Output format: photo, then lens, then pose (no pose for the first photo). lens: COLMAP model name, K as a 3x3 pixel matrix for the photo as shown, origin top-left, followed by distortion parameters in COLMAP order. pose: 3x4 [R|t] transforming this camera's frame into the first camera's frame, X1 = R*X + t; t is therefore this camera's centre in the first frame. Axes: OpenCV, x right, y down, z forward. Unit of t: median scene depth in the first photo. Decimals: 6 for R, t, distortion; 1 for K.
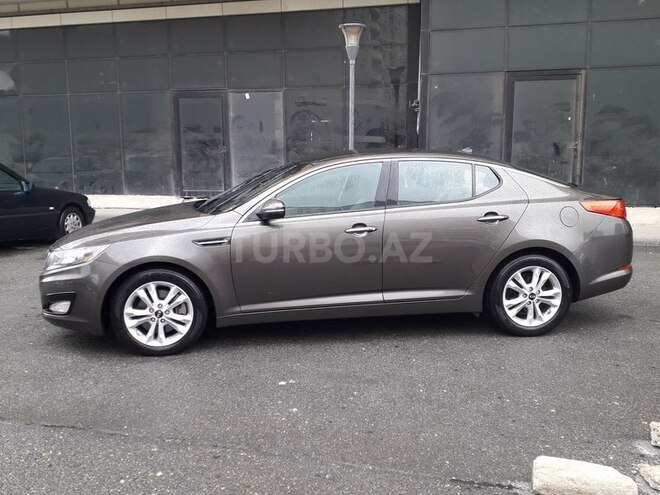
lens RADIAL K [[576.3, 0, 330.0], [0, 576.3, 247.5], [0, 0, 1]] dist [0.063288, -0.091384]
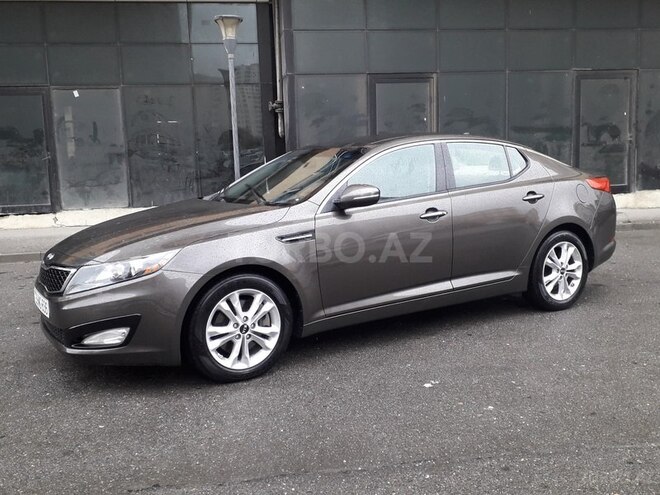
lens RADIAL K [[584.4, 0, 330.0], [0, 584.4, 247.5], [0, 0, 1]] dist [0.057064, -0.073416]
pose [[0.930988, -0.075626, 0.357131, -0.435280], [0.082644, 0.996569, -0.004407, 0.012504], [-0.355572, 0.033618, 0.934044, 0.166888]]
